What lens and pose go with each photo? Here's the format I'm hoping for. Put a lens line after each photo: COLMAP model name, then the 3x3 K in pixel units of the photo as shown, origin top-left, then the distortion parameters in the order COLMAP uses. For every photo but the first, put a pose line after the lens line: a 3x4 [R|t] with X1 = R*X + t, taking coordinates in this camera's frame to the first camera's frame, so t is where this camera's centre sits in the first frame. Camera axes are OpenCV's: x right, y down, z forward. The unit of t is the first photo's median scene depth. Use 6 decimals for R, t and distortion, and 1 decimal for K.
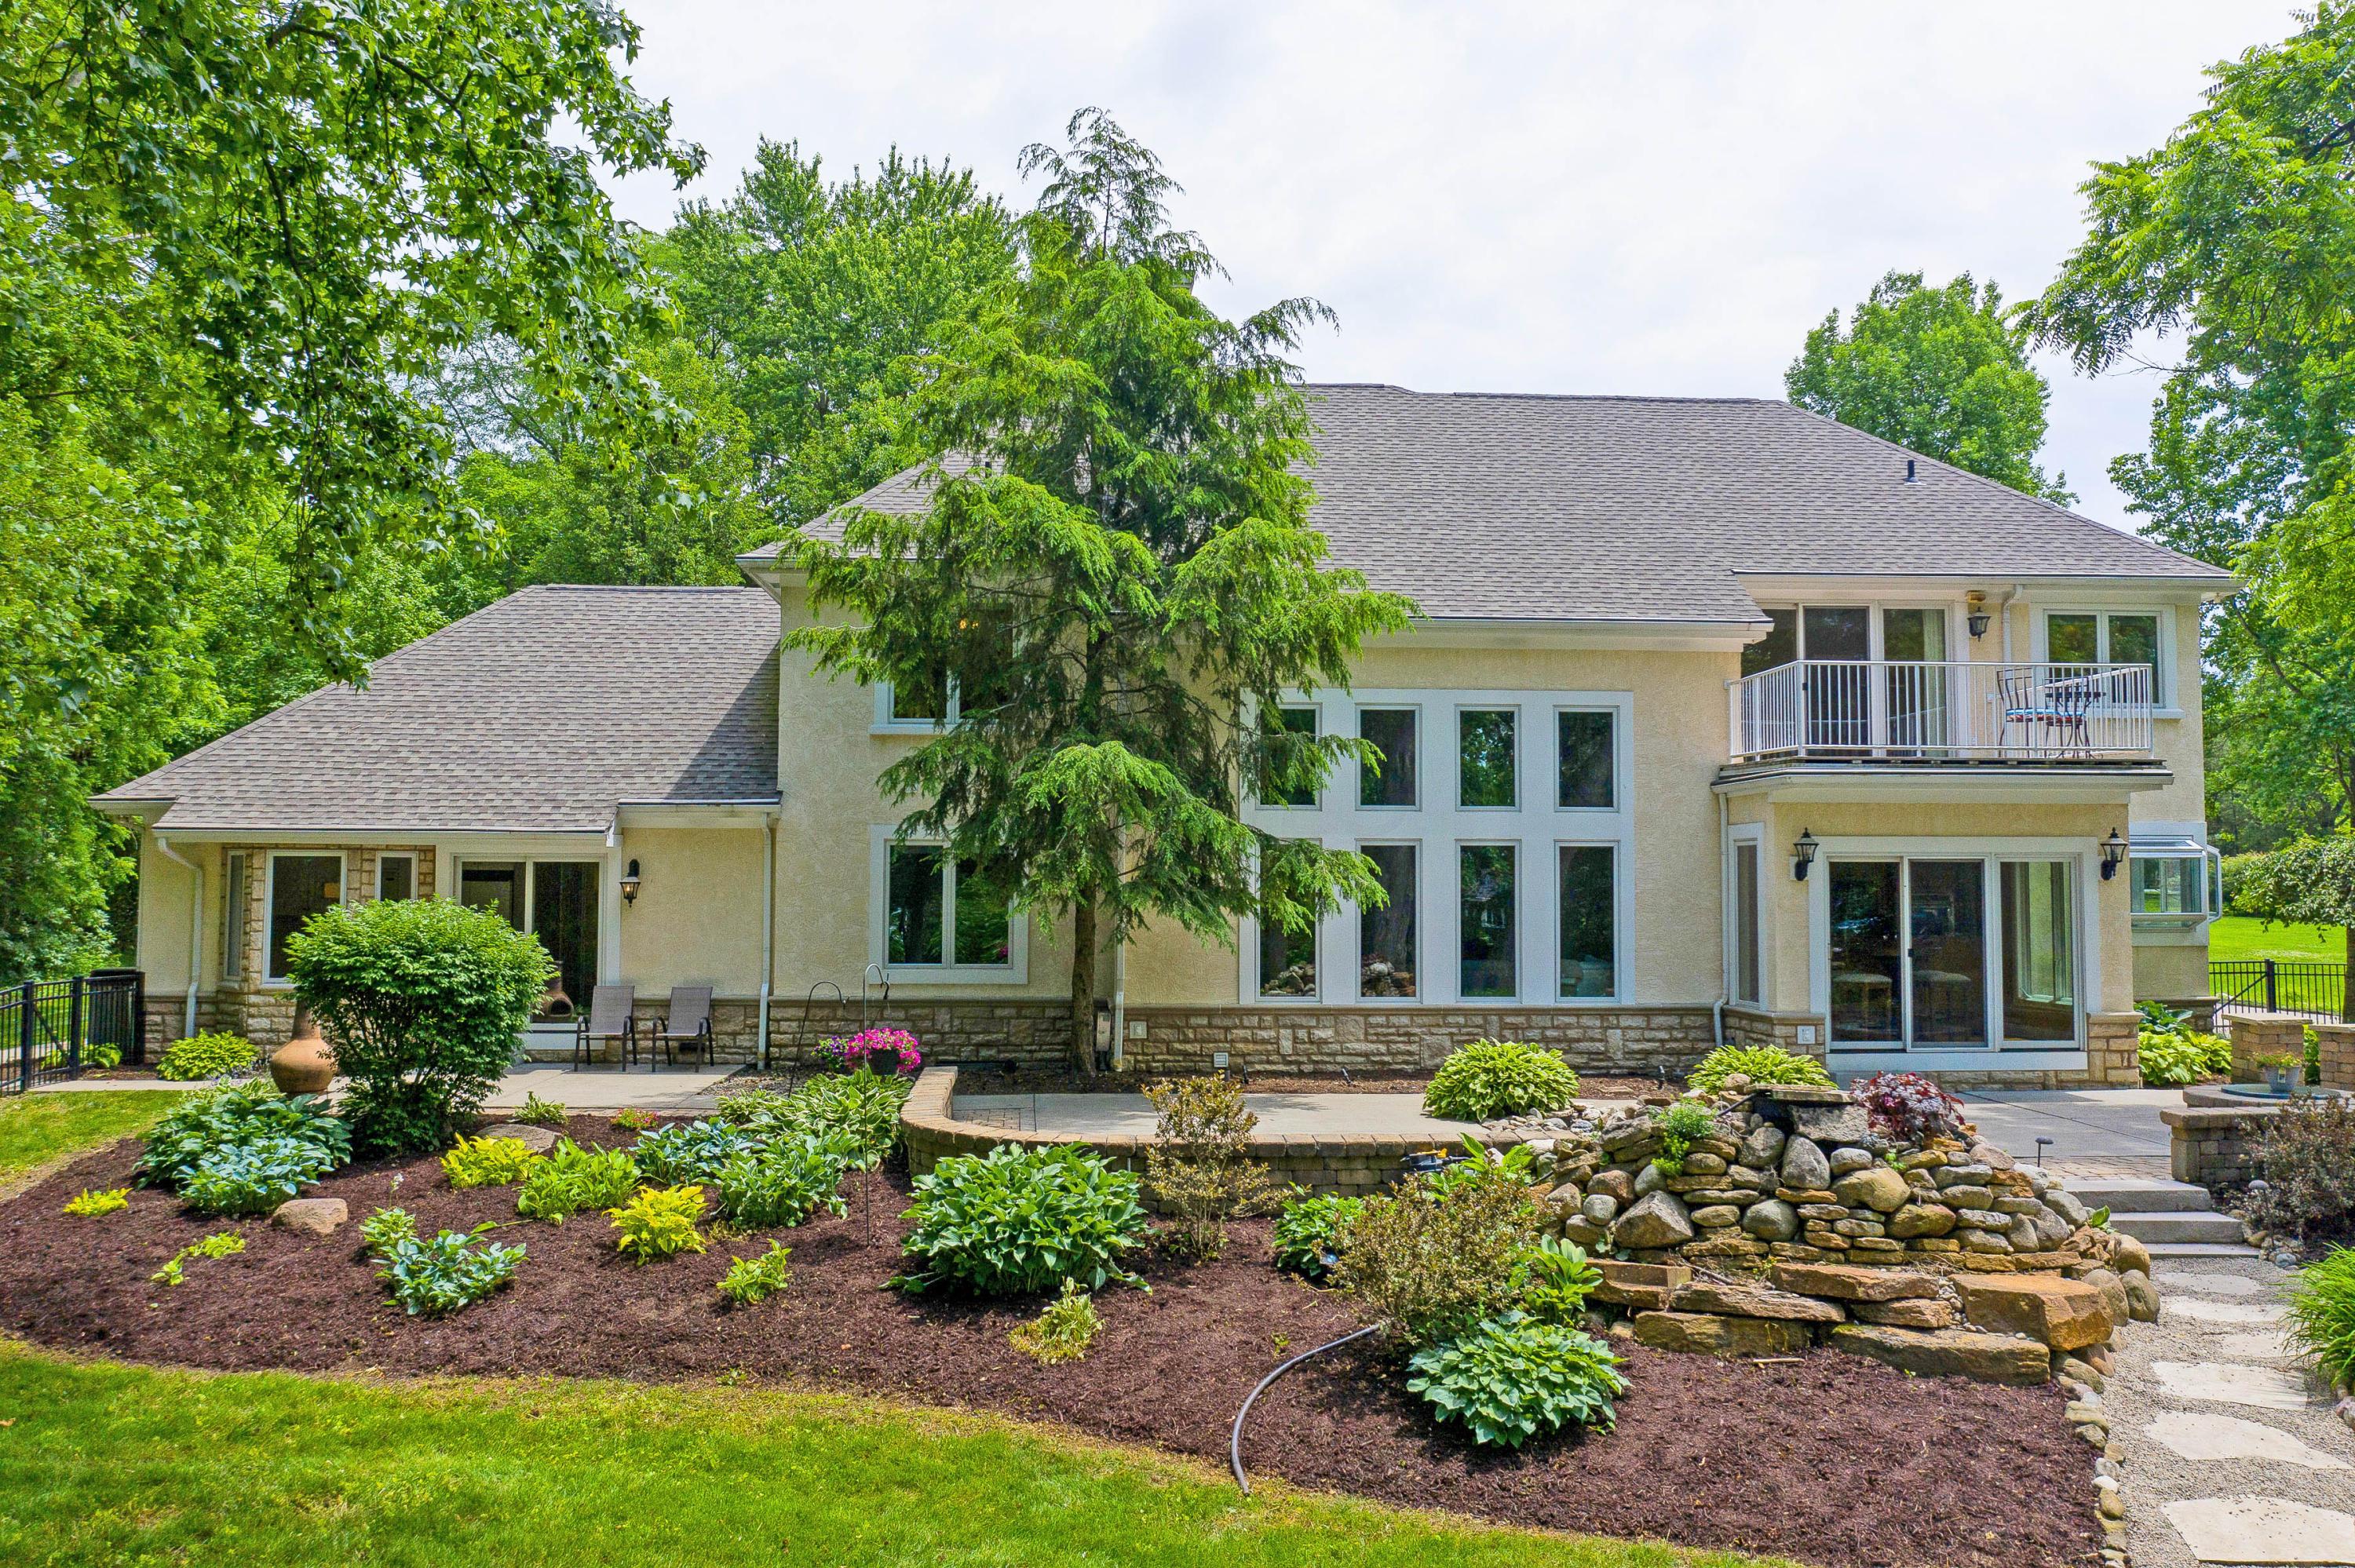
lens RADIAL K [[1880.2, 0, 1167.2], [0, 1880.2, 789.9], [0, 0, 1]] dist [-0.023295, 0.000079]
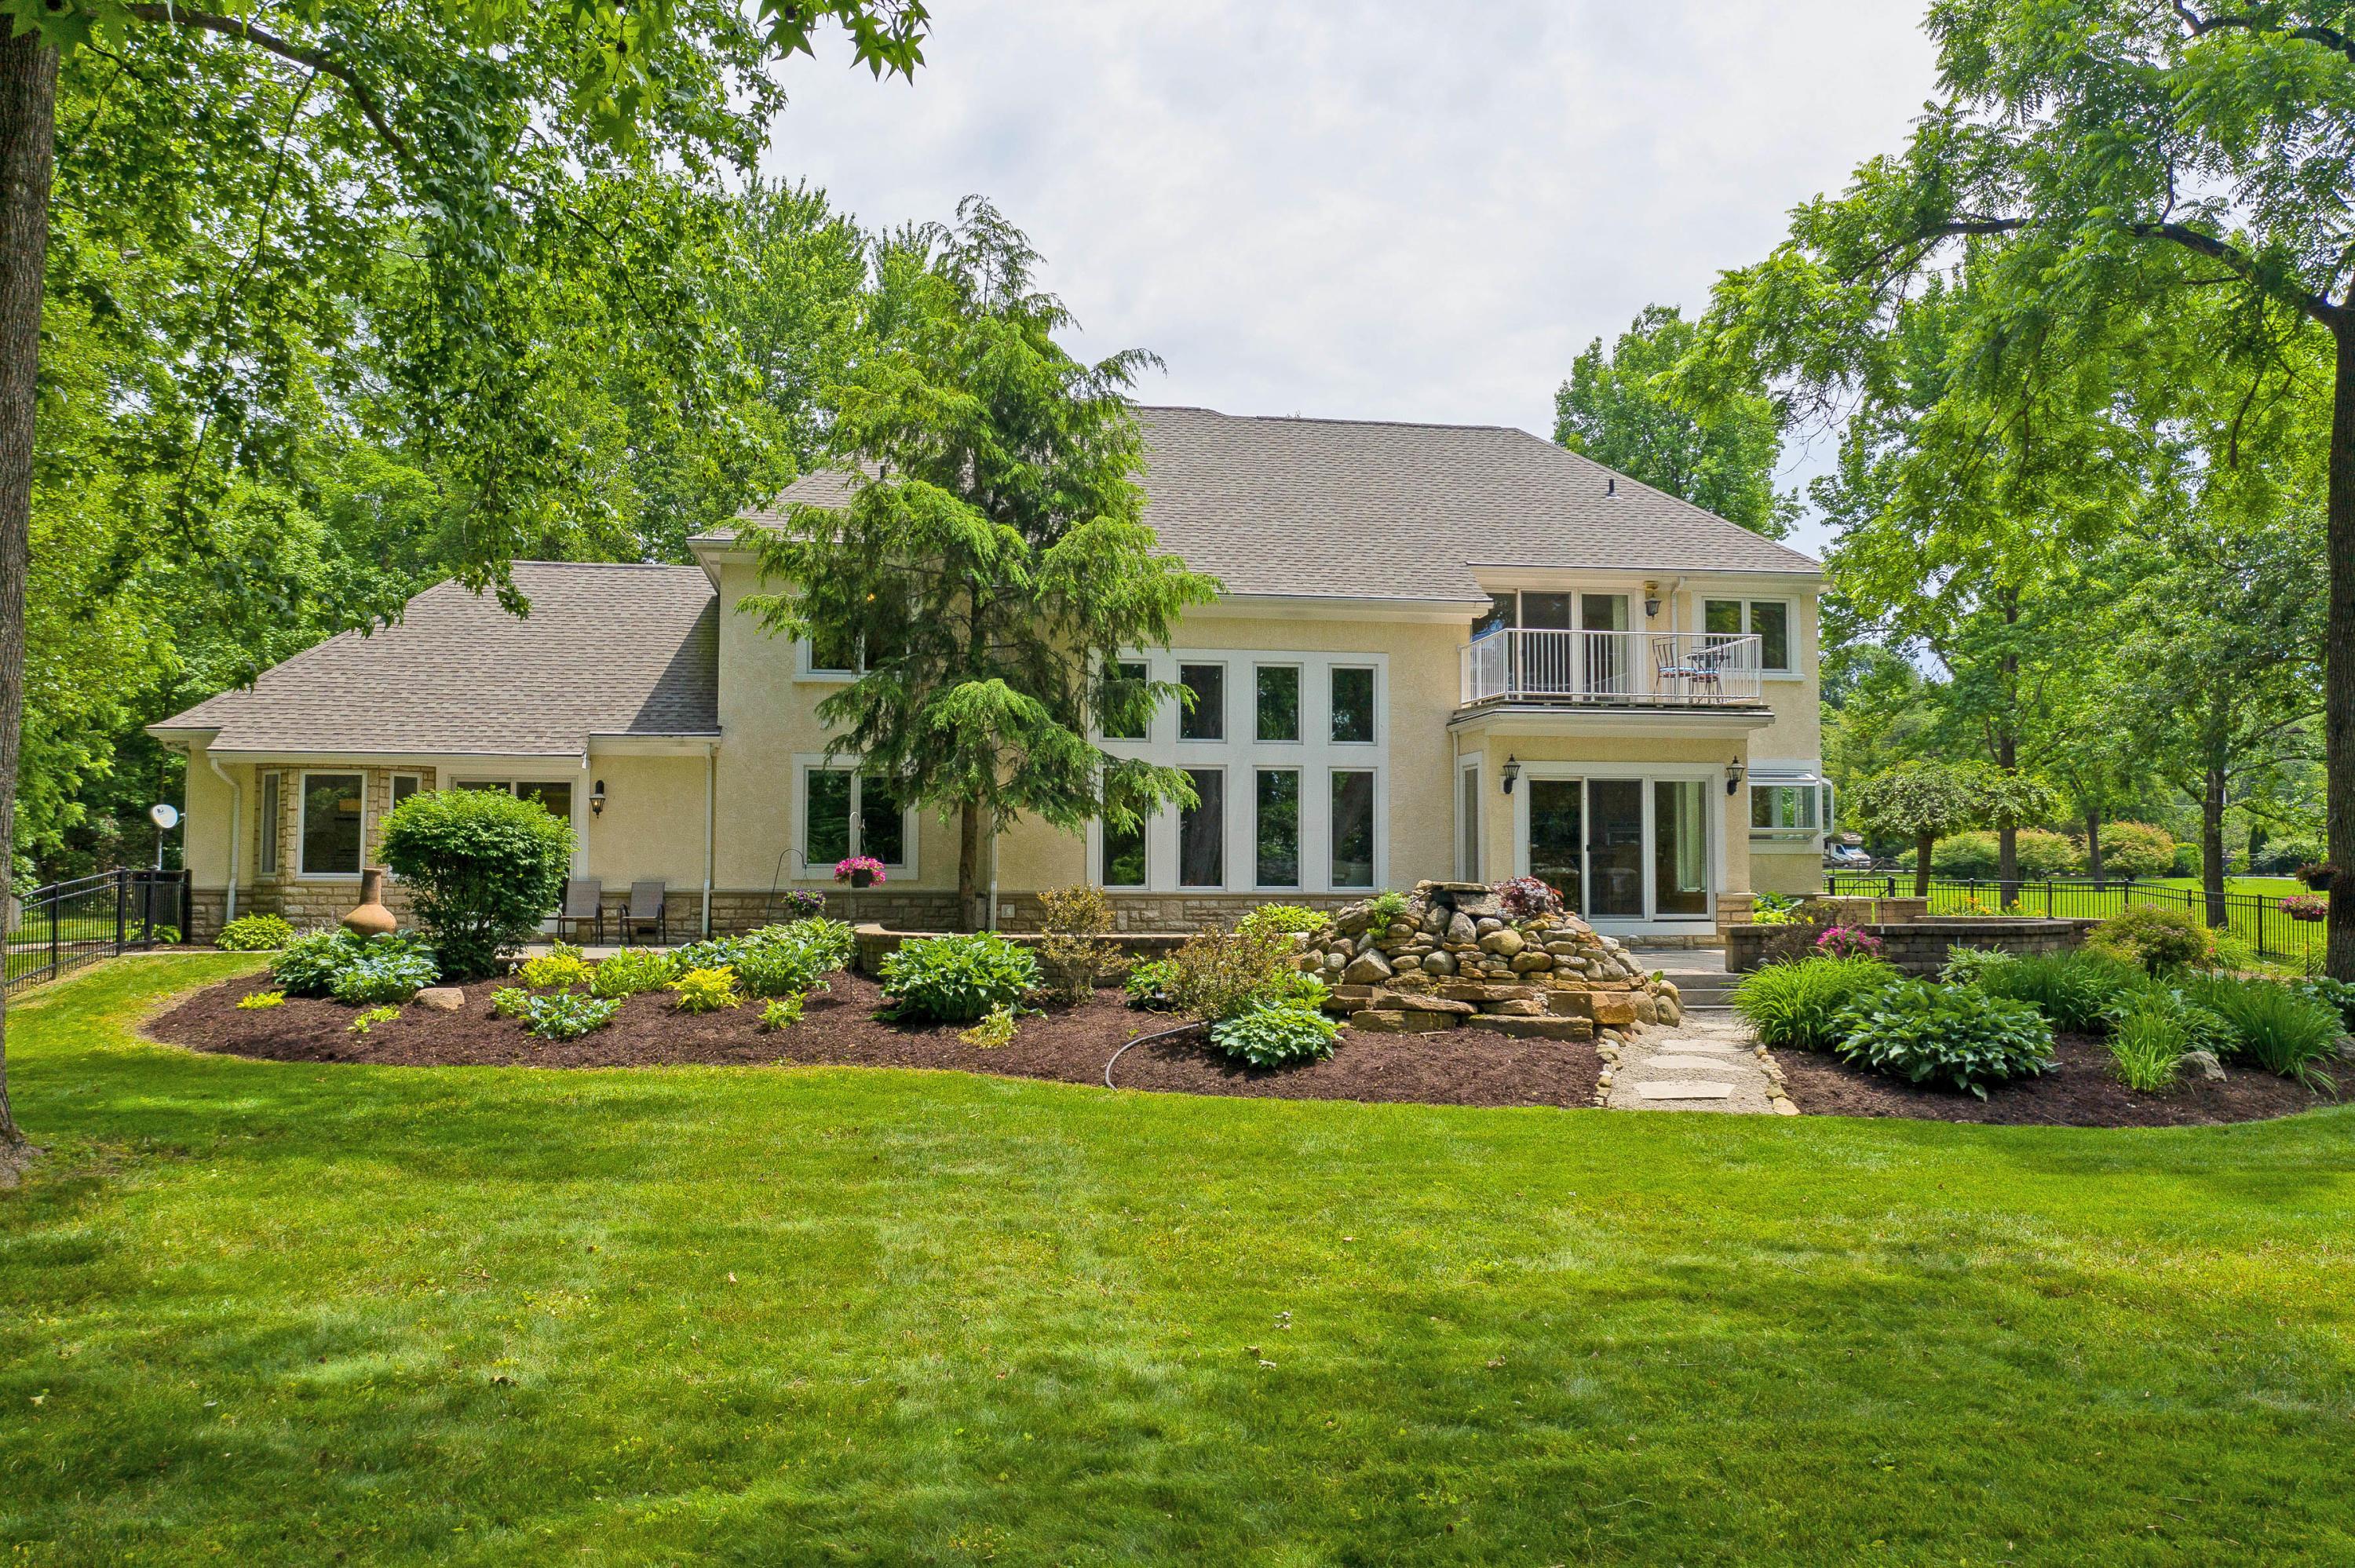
lens RADIAL K [[1880.2, 0, 1183.5], [0, 1880.2, 802.2], [0, 0, 1]] dist [-0.023295, 0.000079]
pose [[0.994320, 0.002688, 0.106400, -0.033655], [-0.003523, 0.999964, 0.007664, 0.043382], [-0.106376, -0.007995, 0.994294, -0.297825]]
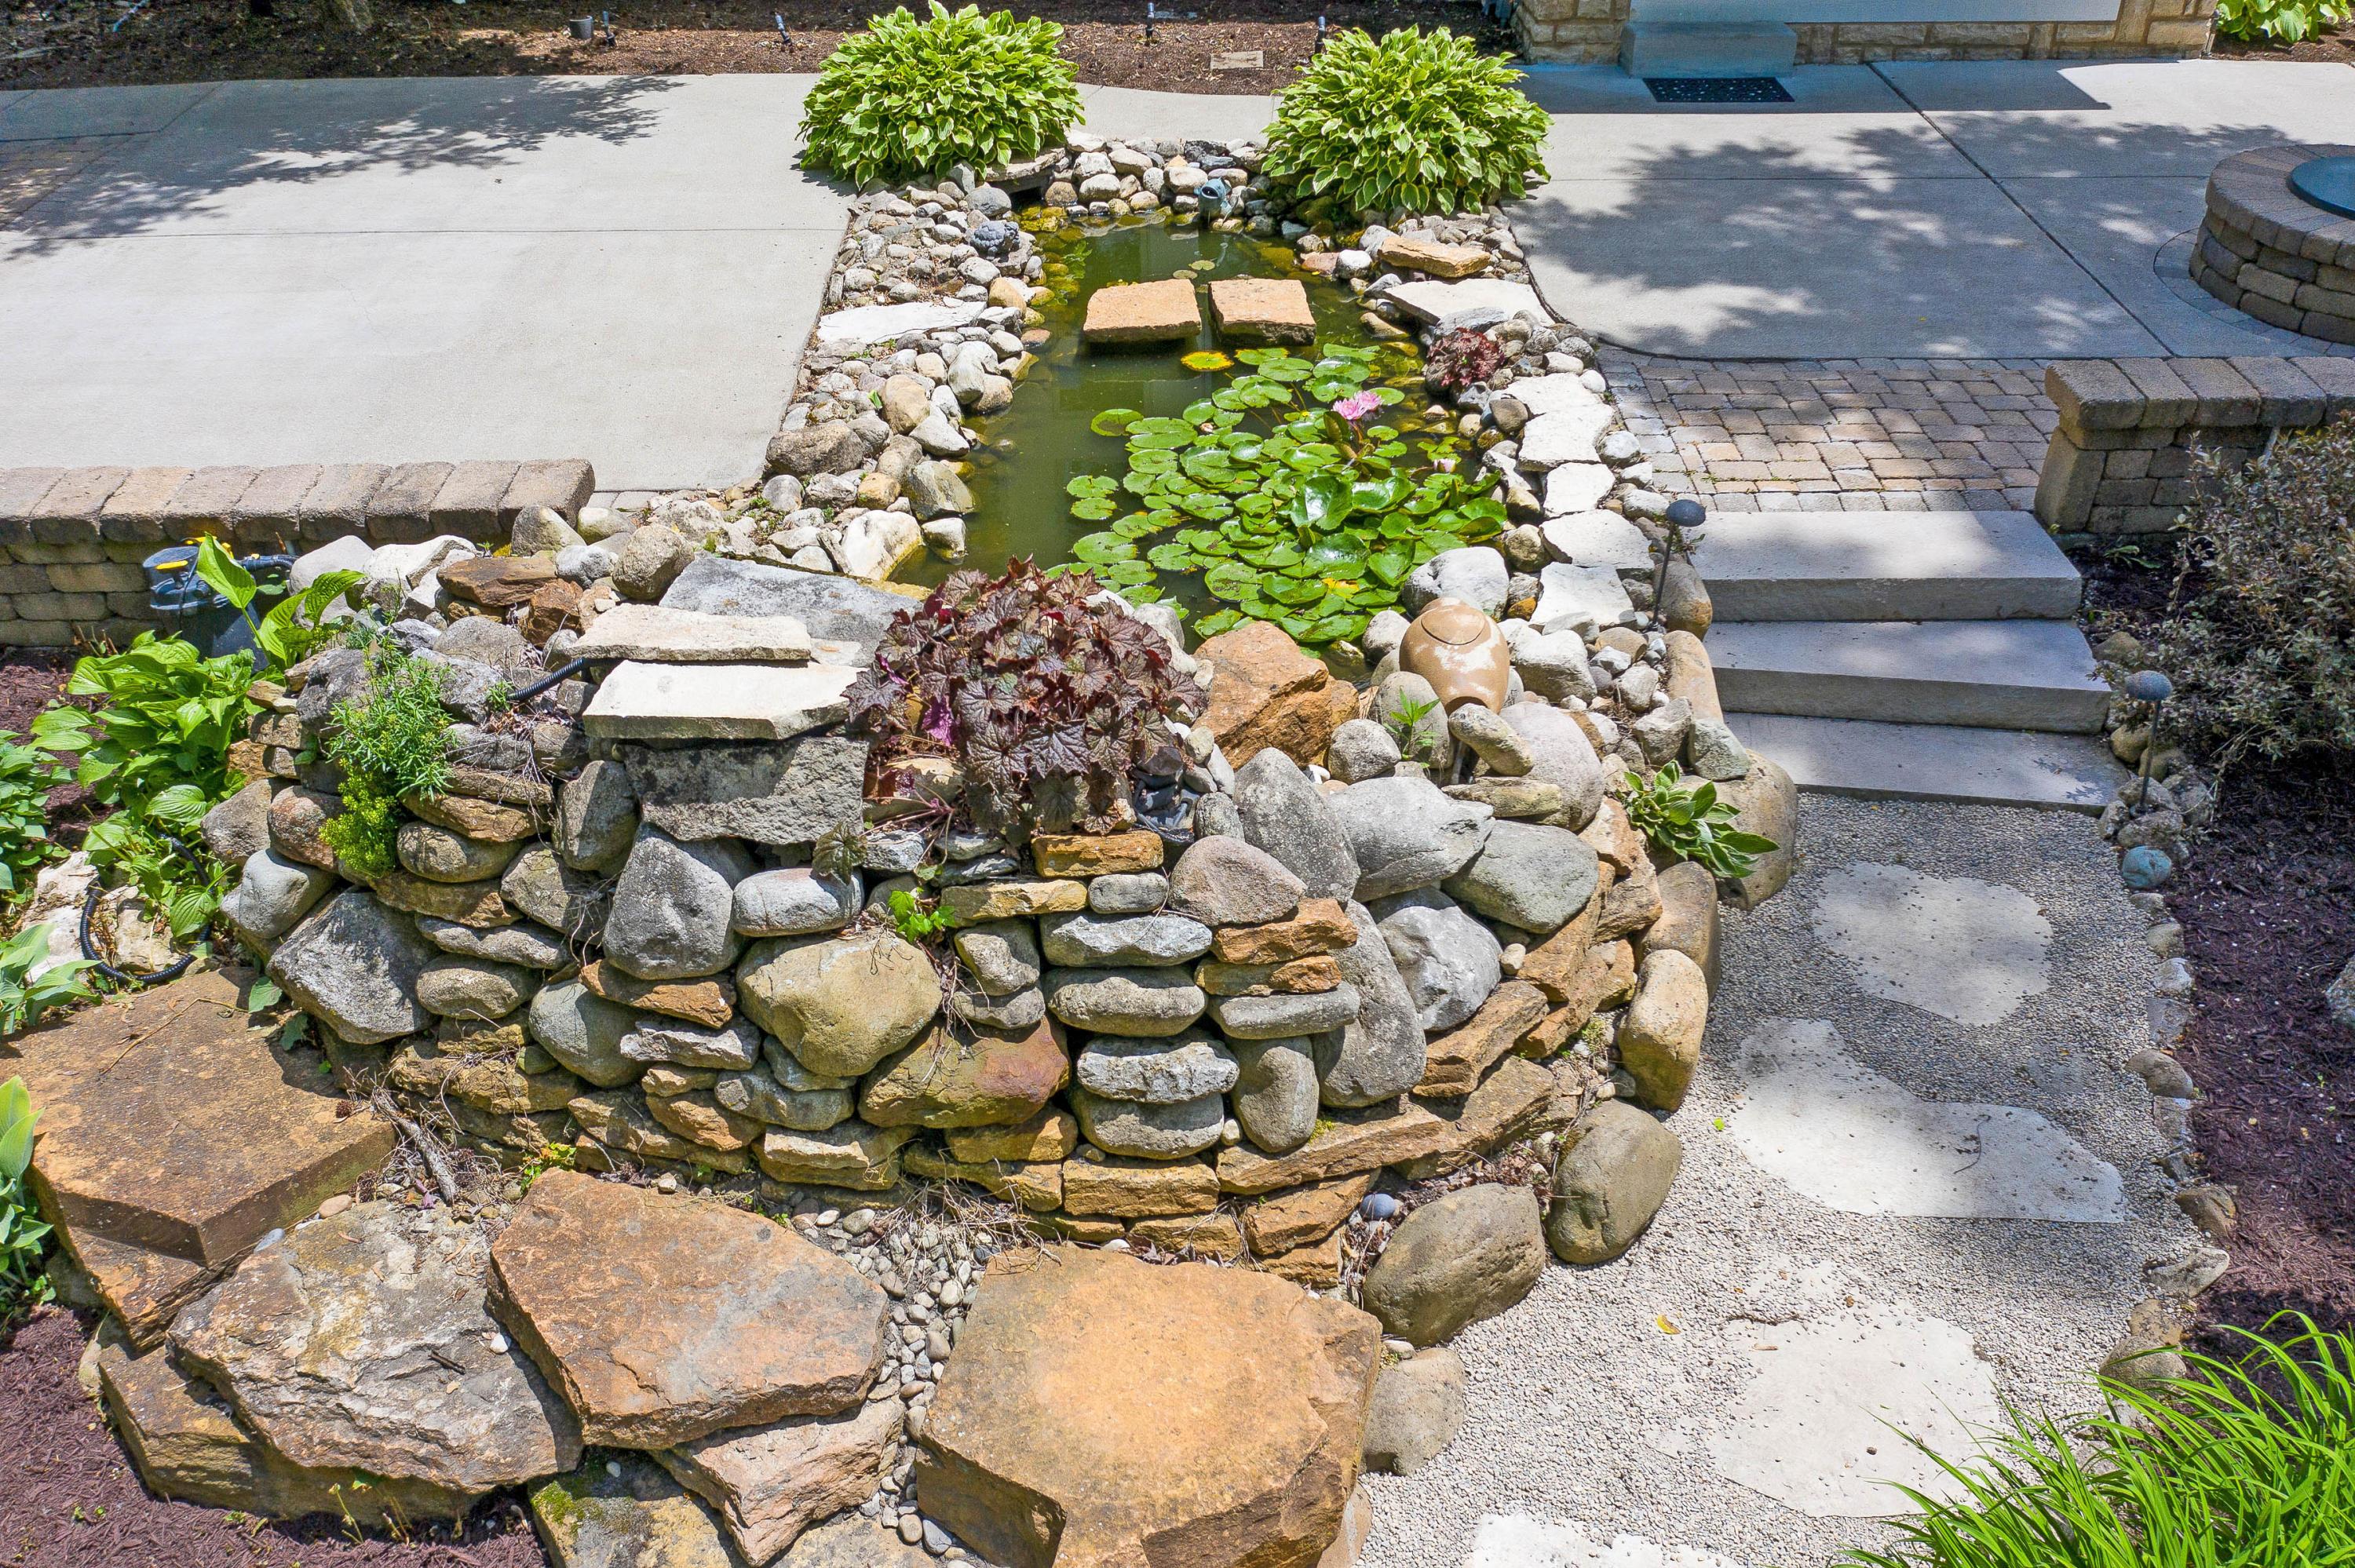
lens RADIAL K [[1880.2, 0, 1167.9], [0, 1880.2, 772.6], [0, 0, 1]] dist [-0.023295, 0.000079]
pose [[0.998099, 0.025992, -0.055887, 0.241144], [0.013720, 0.790289, 0.612580, -0.016275], [0.060089, -0.612182, 0.788430, 0.398892]]
